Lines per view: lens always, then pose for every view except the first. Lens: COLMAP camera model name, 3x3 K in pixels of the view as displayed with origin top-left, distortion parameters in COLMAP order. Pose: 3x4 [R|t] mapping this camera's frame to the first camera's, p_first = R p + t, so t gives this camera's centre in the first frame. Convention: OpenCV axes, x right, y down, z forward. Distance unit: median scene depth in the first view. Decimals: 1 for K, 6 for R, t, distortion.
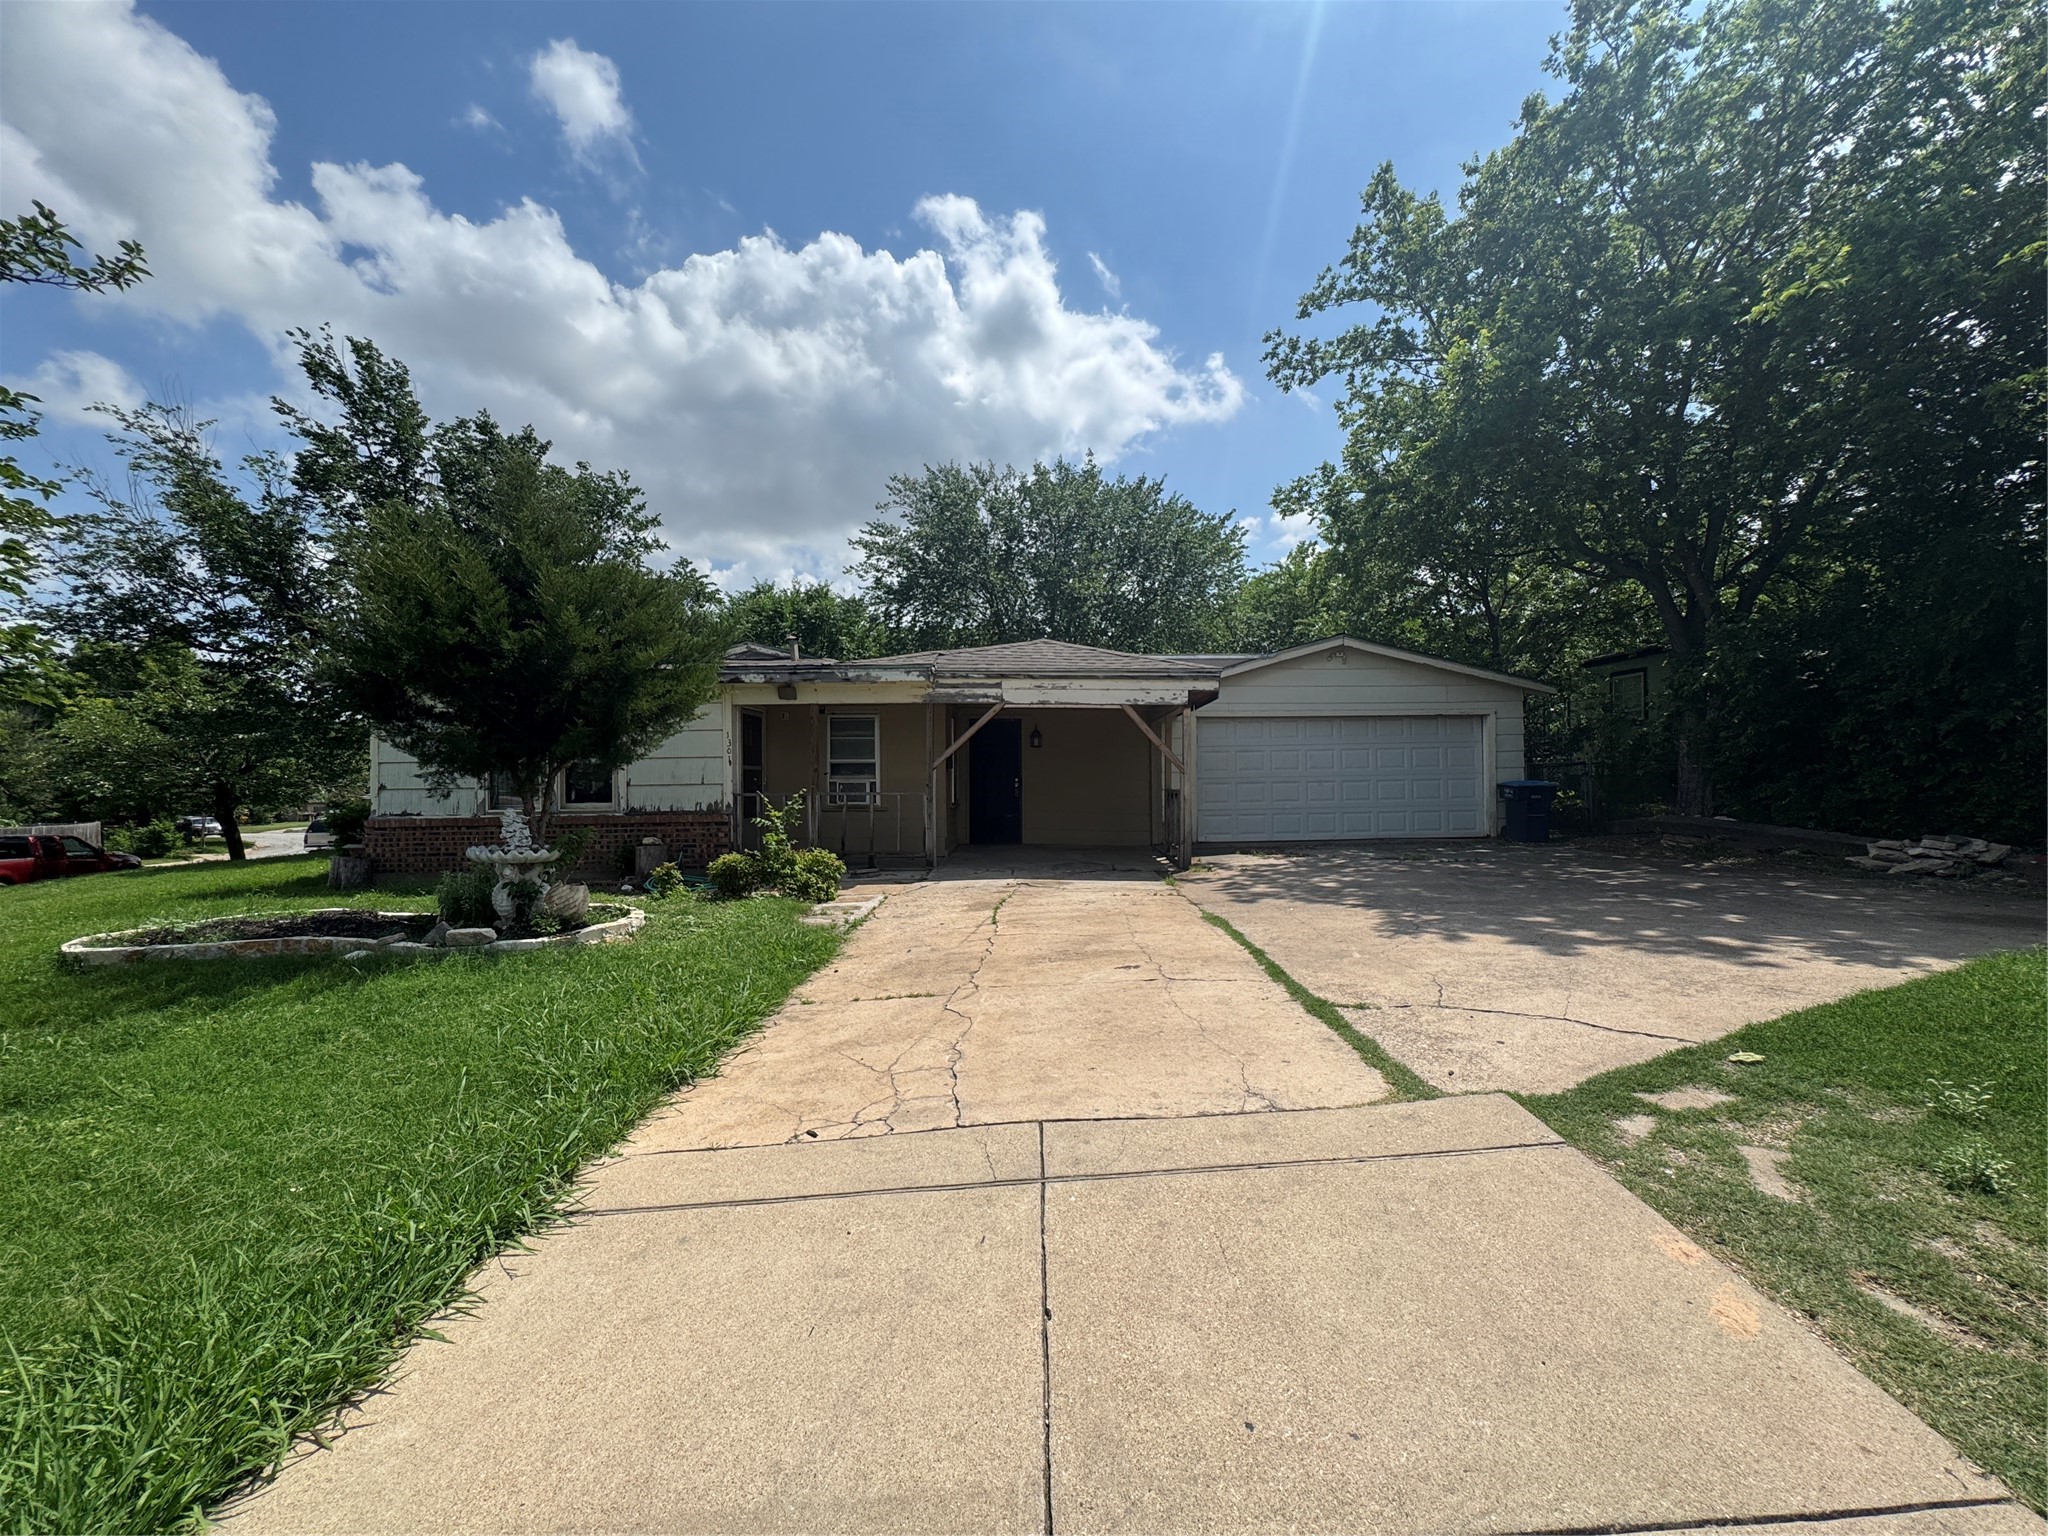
lens RADIAL K [[827.2, 0, 1024.0], [0, 827.2, 776.4], [0, 0, 1]] dist [-0.008430, 0.001993]
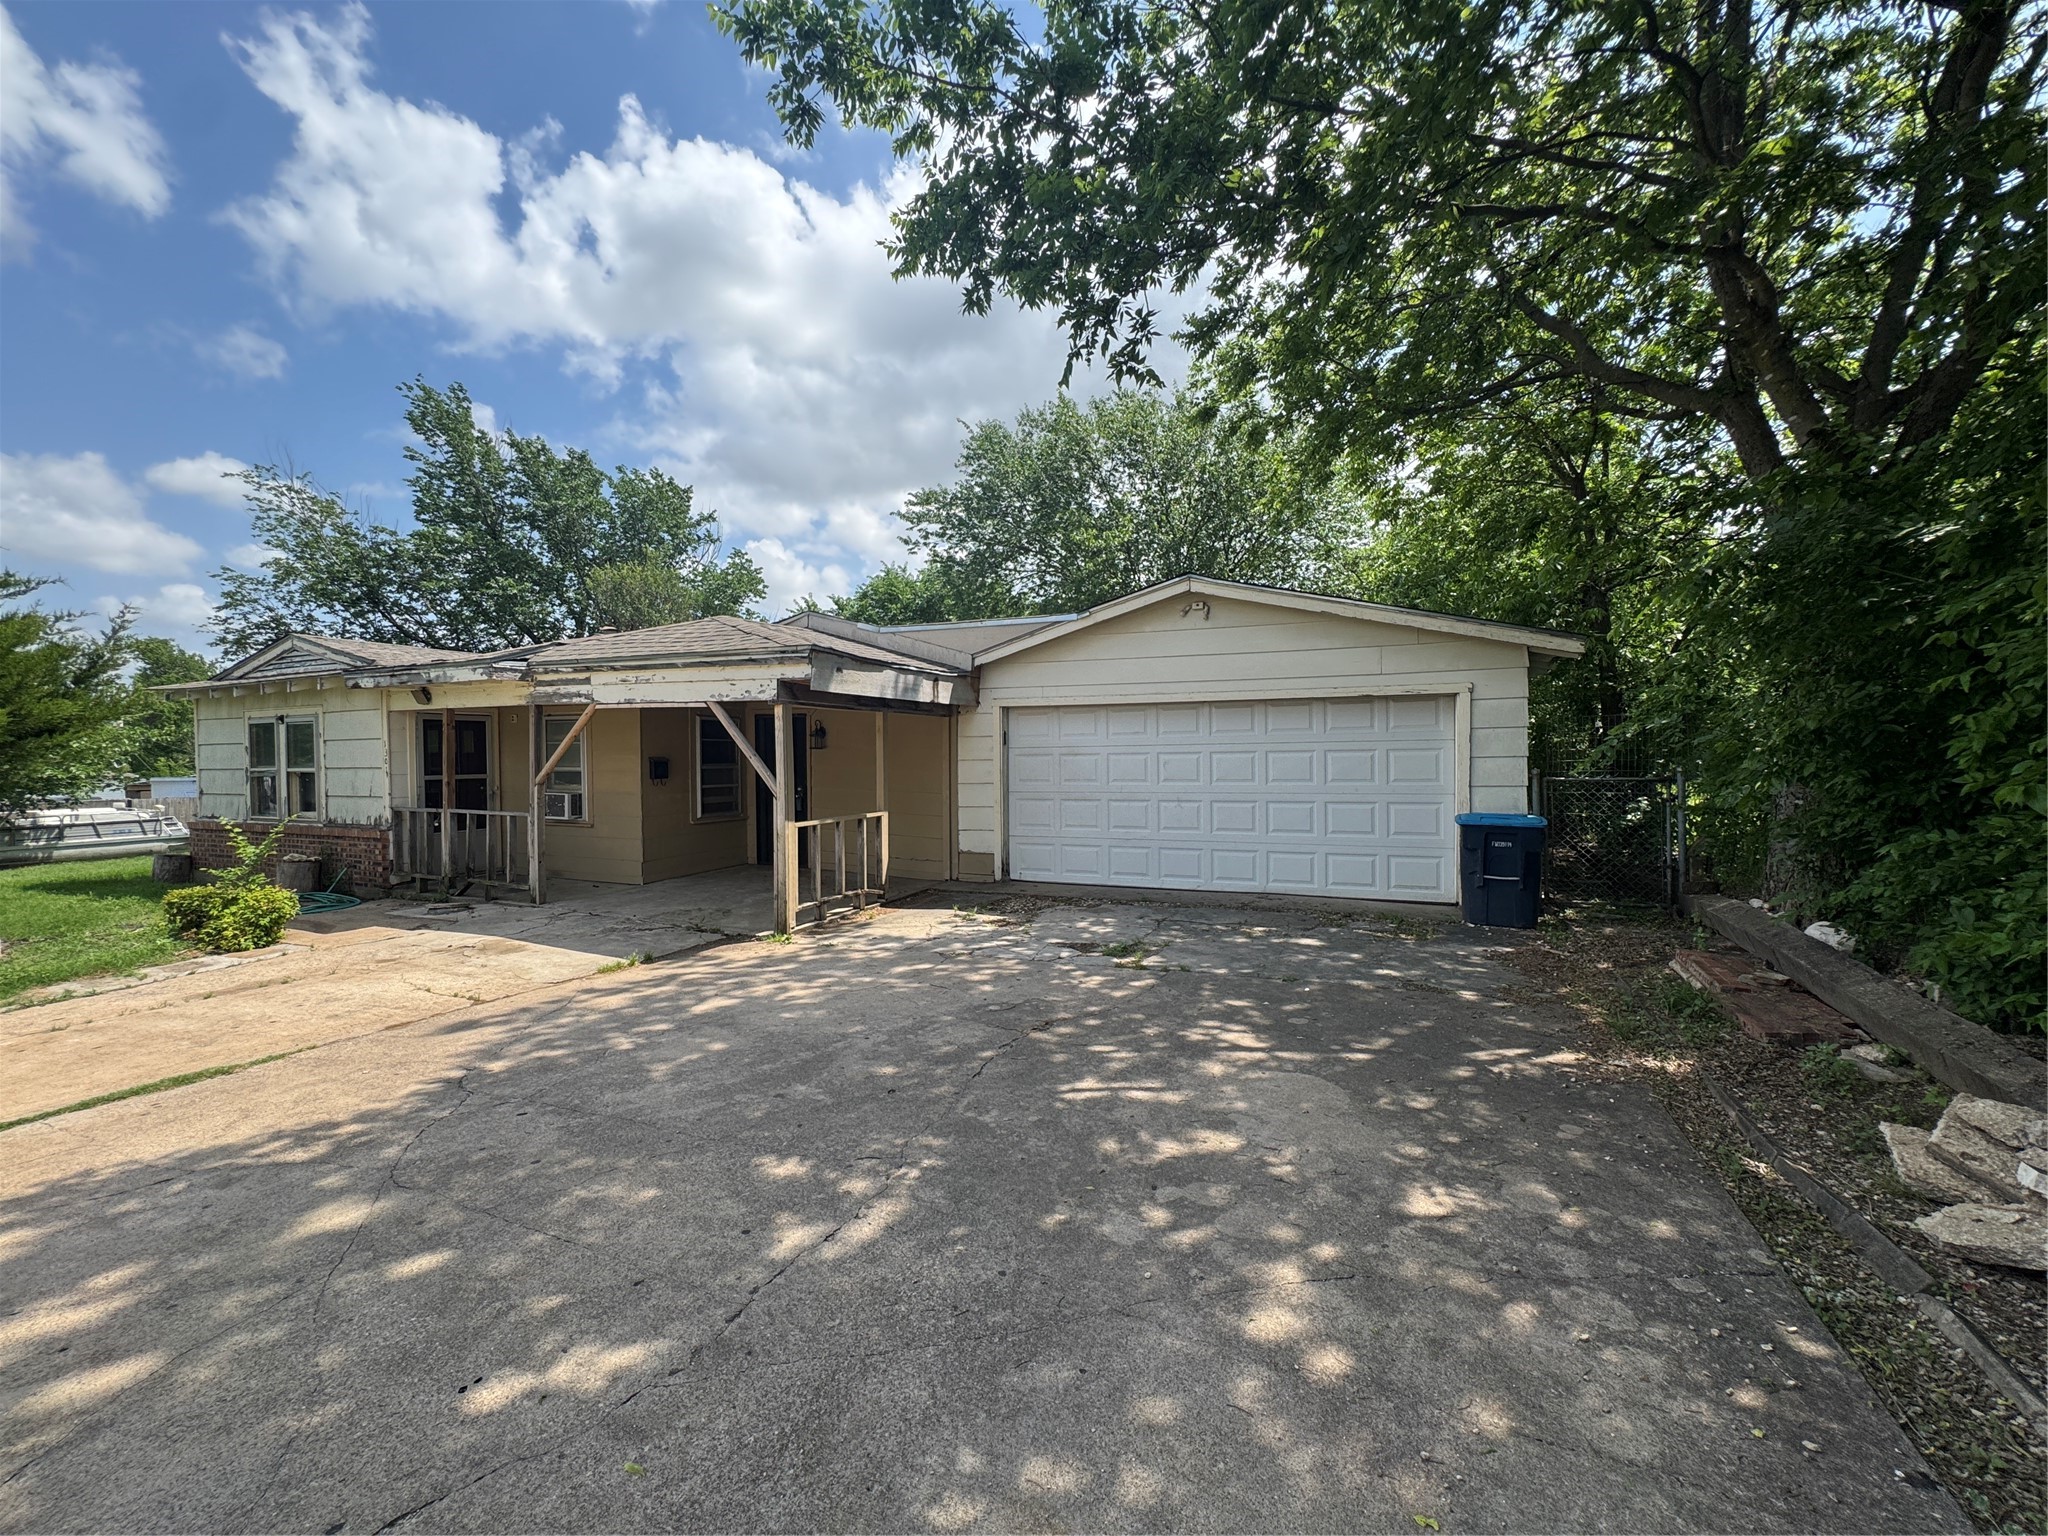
lens RADIAL K [[827.2, 0, 1023.3], [0, 827.2, 755.6], [0, 0, 1]] dist [-0.008430, 0.001993]
pose [[0.907827, 0.005166, -0.419313, 0.670824], [-0.002264, 0.999970, 0.007417, -0.045951], [0.419339, -0.005784, 0.907811, 0.462200]]
